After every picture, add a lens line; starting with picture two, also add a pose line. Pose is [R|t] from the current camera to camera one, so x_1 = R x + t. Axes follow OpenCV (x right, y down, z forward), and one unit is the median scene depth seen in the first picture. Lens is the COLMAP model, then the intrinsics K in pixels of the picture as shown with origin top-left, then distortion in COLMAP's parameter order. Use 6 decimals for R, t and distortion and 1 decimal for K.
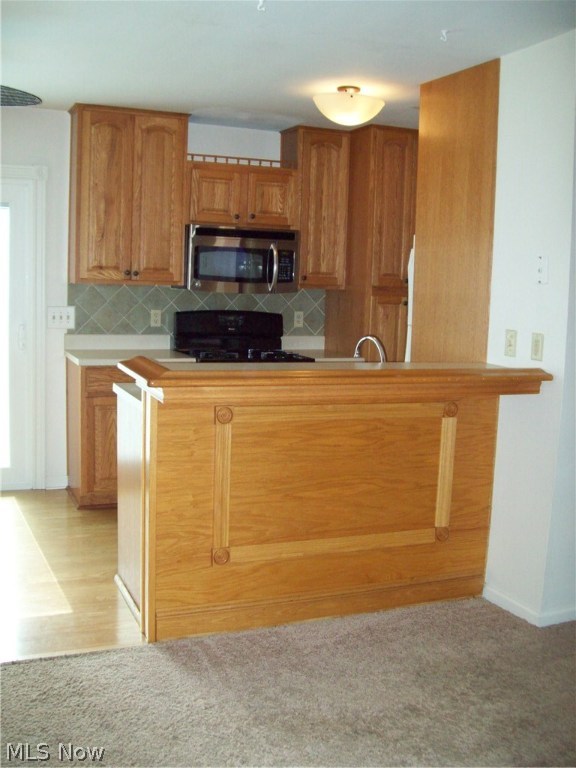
lens RADIAL K [[825.5, 0, 288.0], [0, 825.5, 384.0], [0, 0, 1]] dist [-0.189544, 0.120613]
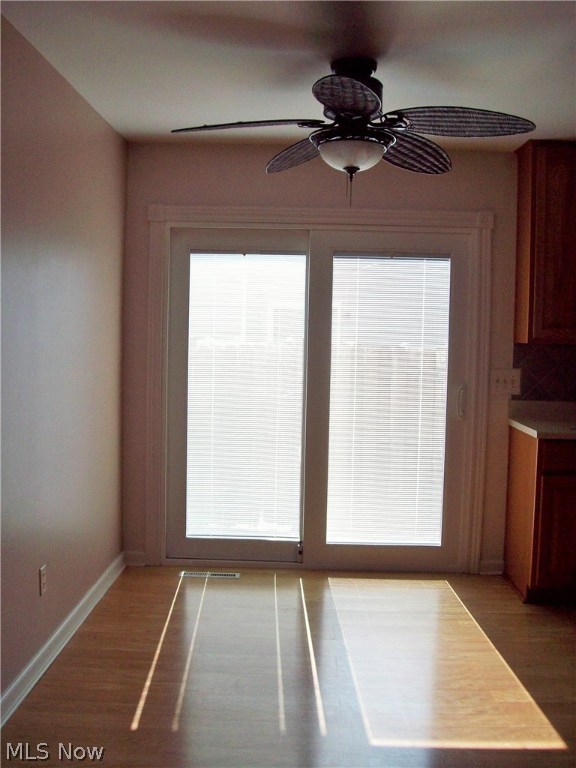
lens RADIAL K [[825.5, 0, 288.0], [0, 825.5, 384.0], [0, 0, 1]] dist [-0.189544, 0.120613]
pose [[0.906917, 0.015582, -0.421021, -0.117940], [-0.044880, 0.997203, -0.059769, -0.014855], [0.418912, 0.073101, 0.905080, 0.092963]]
